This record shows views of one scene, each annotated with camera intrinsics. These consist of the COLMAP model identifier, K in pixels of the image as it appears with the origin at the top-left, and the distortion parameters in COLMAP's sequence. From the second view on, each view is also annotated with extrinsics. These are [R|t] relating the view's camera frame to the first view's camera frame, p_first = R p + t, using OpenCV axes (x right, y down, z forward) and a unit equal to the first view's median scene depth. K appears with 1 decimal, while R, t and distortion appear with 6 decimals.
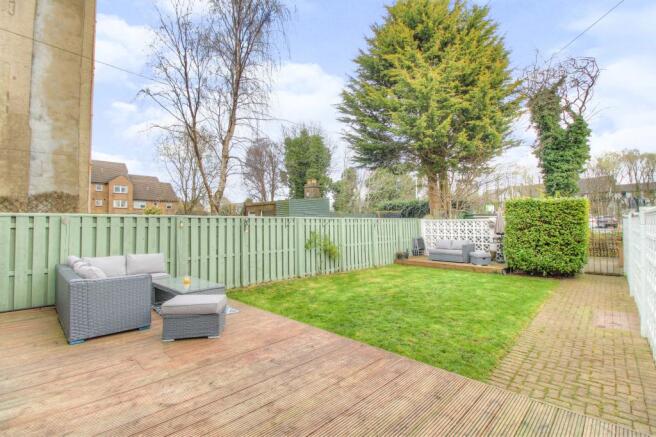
lens RADIAL K [[304.3, 0, 335.2], [0, 304.3, 212.8], [0, 0, 1]] dist [0.000656, -0.000209]
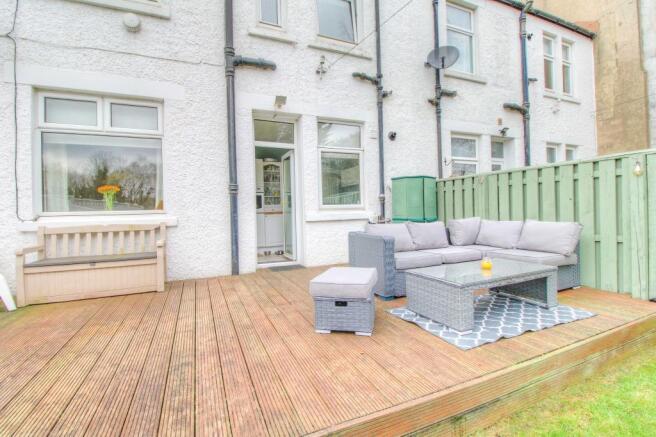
lens RADIAL K [[304.3, 0, 335.2], [0, 304.3, 212.8], [0, 0, 1]] dist [0.000656, -0.000209]
pose [[-0.377838, 0.029743, -0.925394, 0.223896], [0.068899, 0.997616, 0.003933, 0.103992], [0.923305, -0.062273, -0.378986, 1.129214]]
